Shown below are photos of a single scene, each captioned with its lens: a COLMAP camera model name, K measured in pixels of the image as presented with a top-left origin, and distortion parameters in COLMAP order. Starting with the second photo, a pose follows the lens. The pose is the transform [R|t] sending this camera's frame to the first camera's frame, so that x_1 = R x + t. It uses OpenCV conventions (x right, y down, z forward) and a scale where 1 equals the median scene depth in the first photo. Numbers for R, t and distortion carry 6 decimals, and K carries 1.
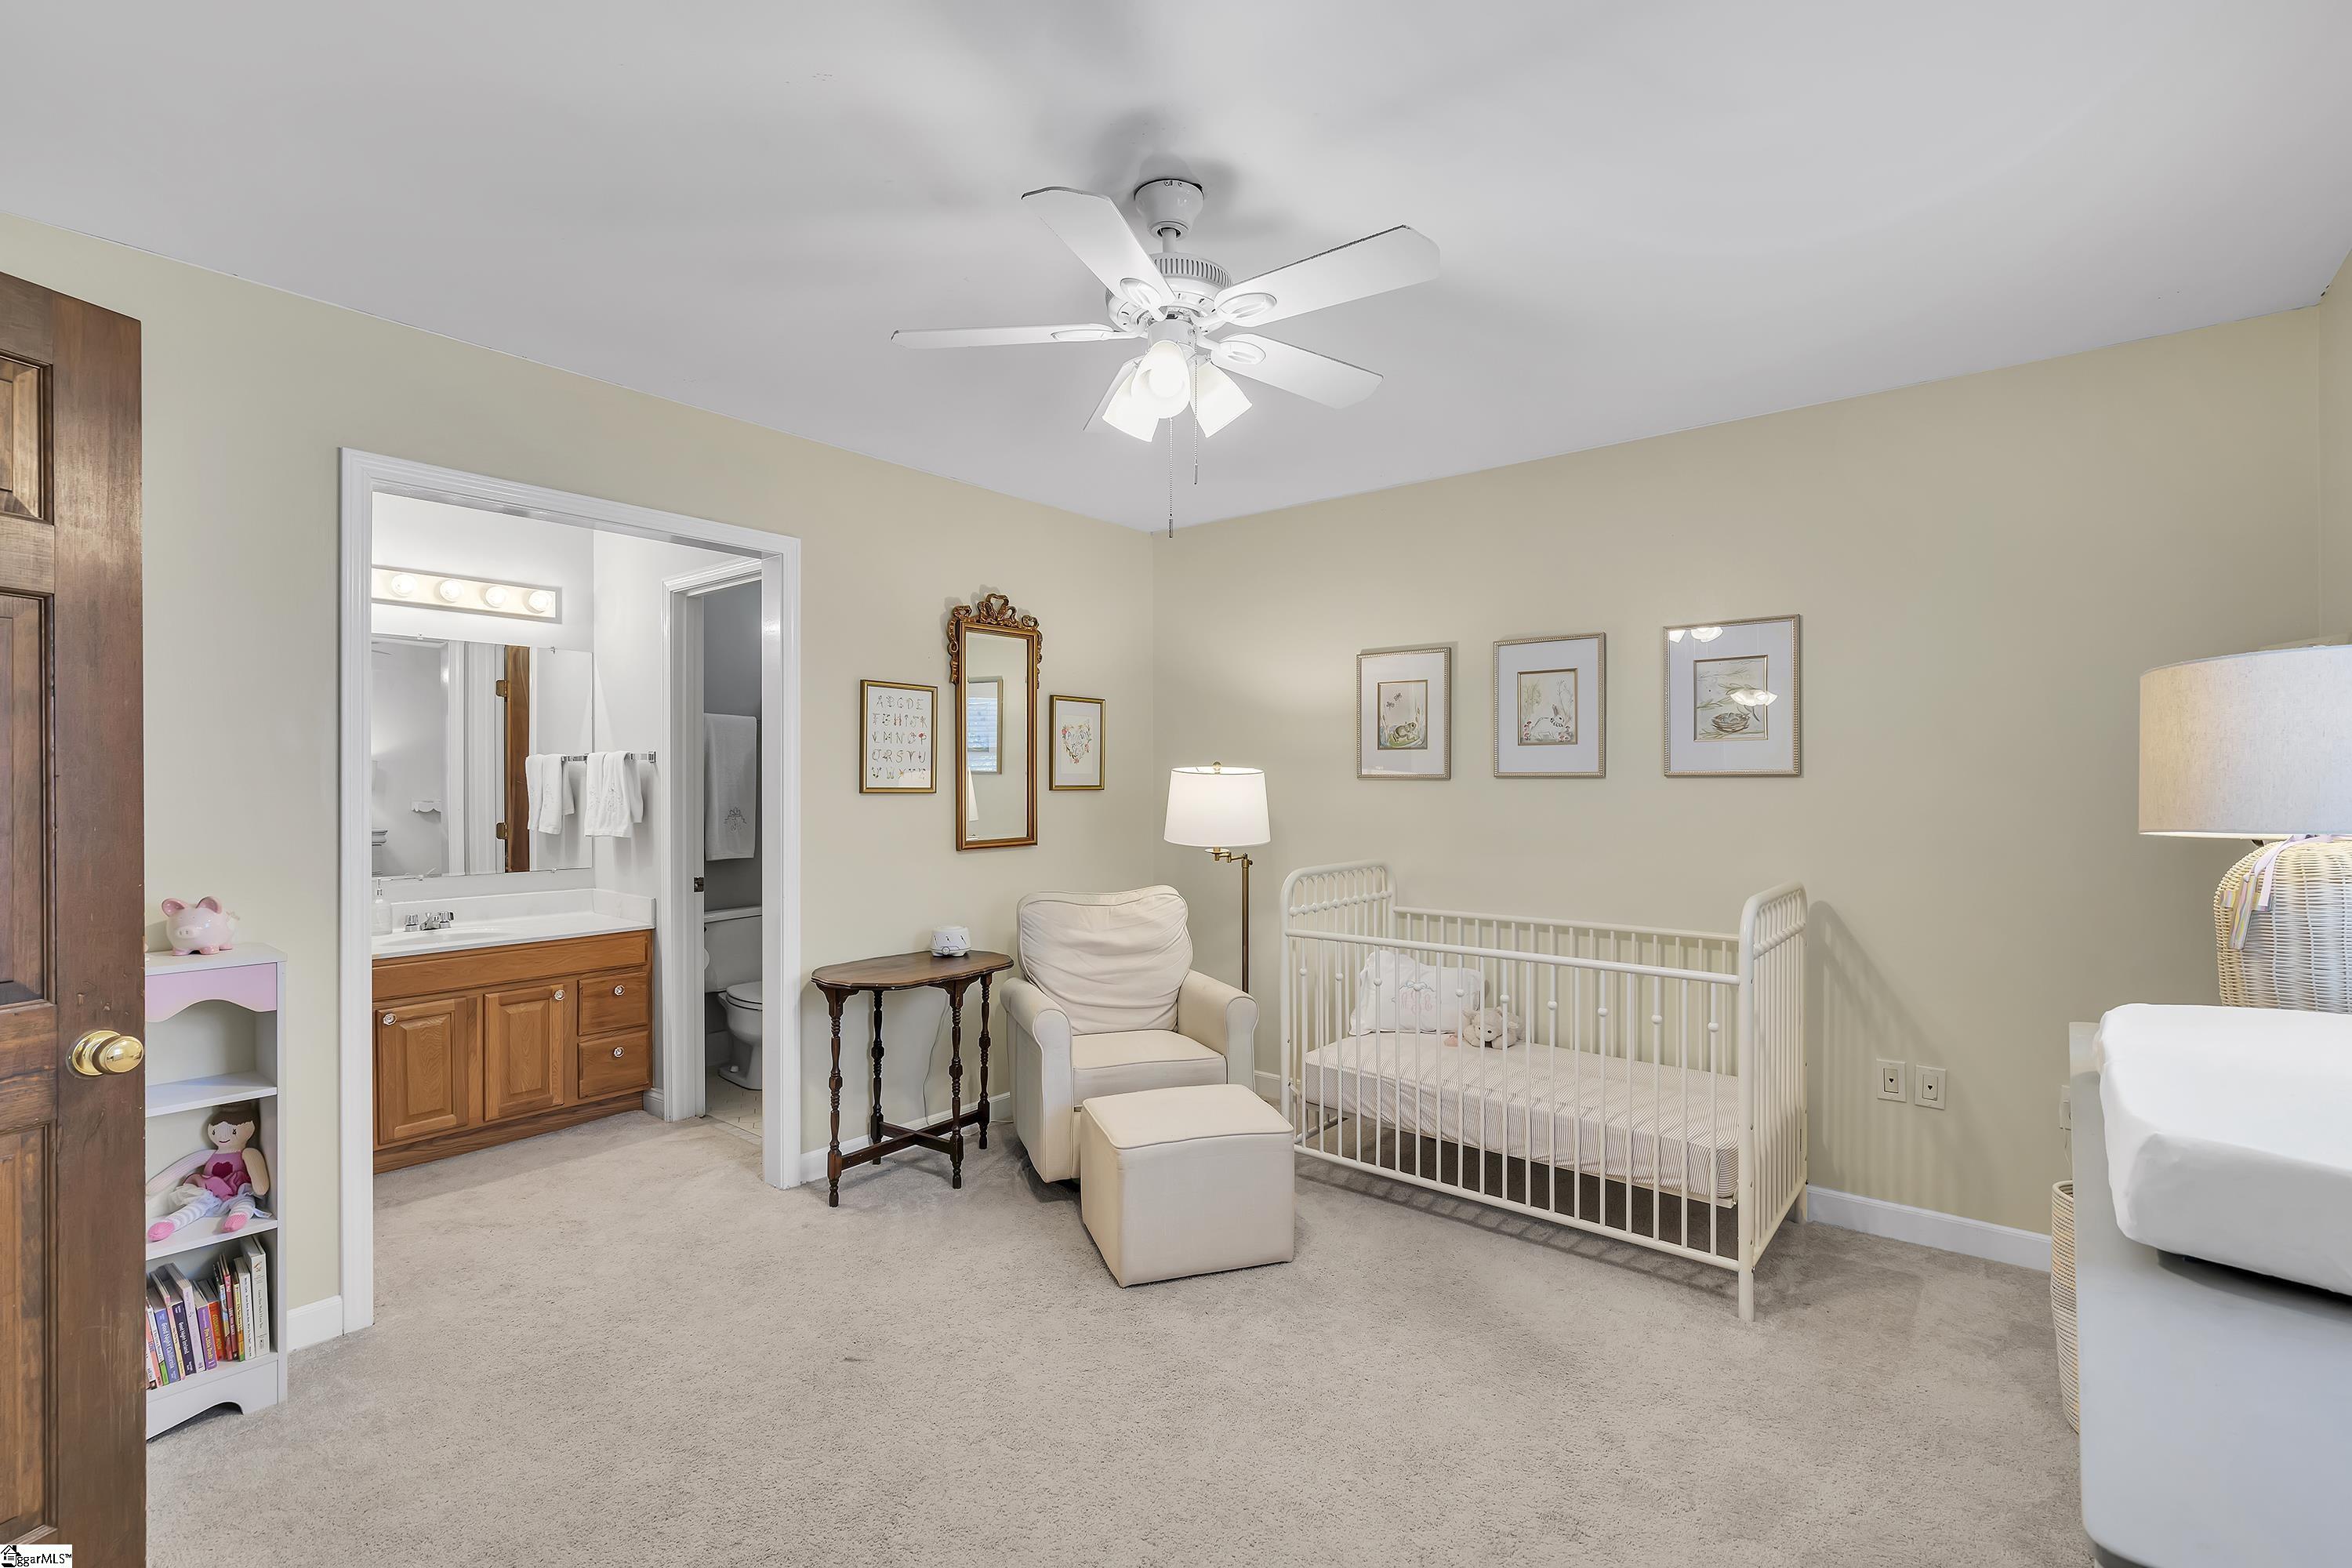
lens RADIAL K [[1056.1, 0, 1176.5], [0, 1056.1, 795.5], [0, 0, 1]] dist [-0.000703, 0.000735]
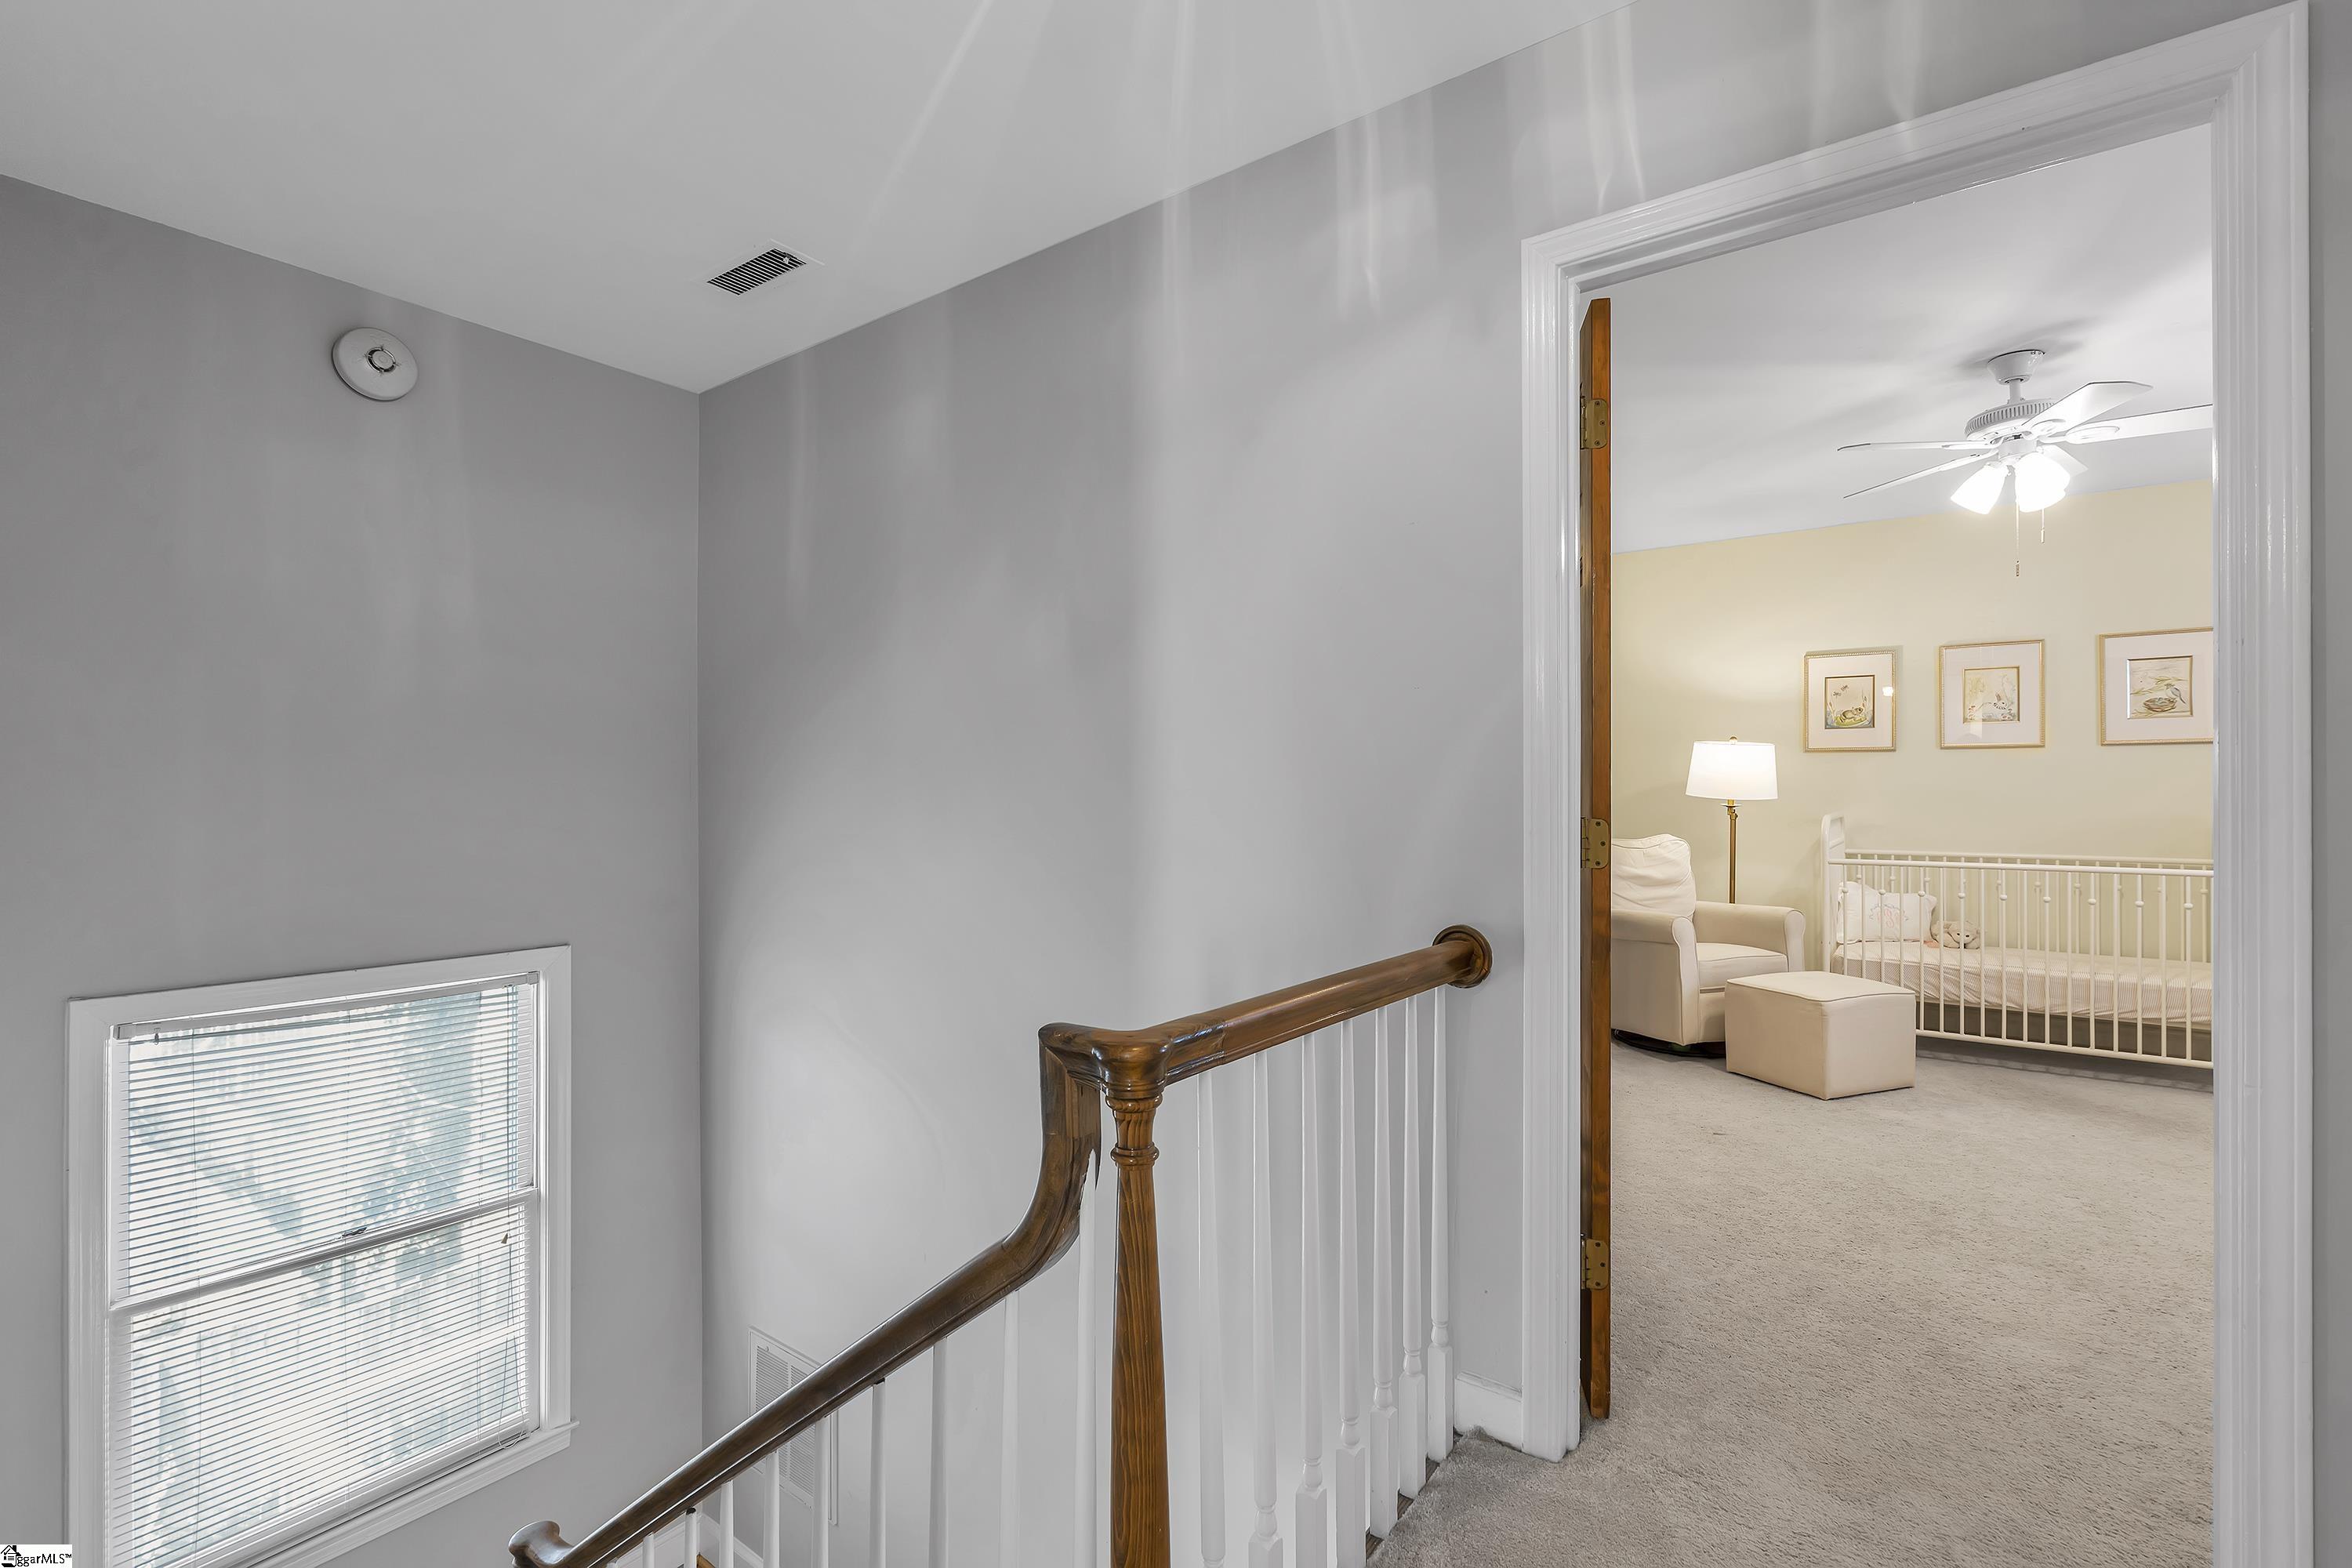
lens RADIAL K [[1056.1, 0, 1176.5], [0, 1056.1, 794.5], [0, 0, 1]] dist [-0.000703, 0.000735]
pose [[0.997807, -0.005930, 0.065928, -0.786826], [0.006134, 0.999977, -0.002899, 0.041050], [-0.065910, 0.003297, 0.997820, -0.271676]]
